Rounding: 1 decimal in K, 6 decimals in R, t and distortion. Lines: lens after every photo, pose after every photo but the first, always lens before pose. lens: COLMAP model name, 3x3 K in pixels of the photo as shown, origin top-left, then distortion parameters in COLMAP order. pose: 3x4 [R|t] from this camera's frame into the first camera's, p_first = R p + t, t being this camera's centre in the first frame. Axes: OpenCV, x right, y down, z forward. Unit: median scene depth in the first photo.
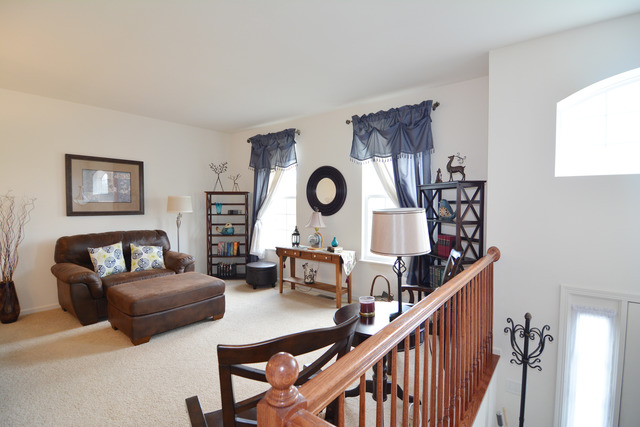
lens RADIAL K [[308.9, 0, 318.6], [0, 308.9, 216.4], [0, 0, 1]] dist [-0.002254, -0.013409]
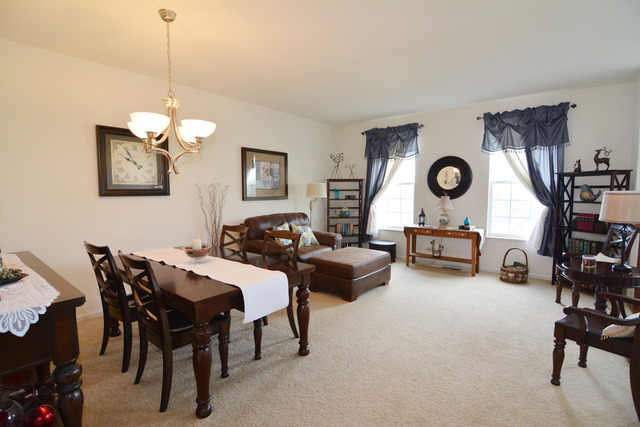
lens RADIAL K [[308.9, 0, 318.6], [0, 308.9, 216.4], [0, 0, 1]] dist [-0.002254, -0.013409]
pose [[0.999980, -0.006321, 0.000362, -0.460719], [0.006300, 0.999055, 0.043016, 0.009029], [-0.000634, -0.043013, 0.999074, -0.159120]]
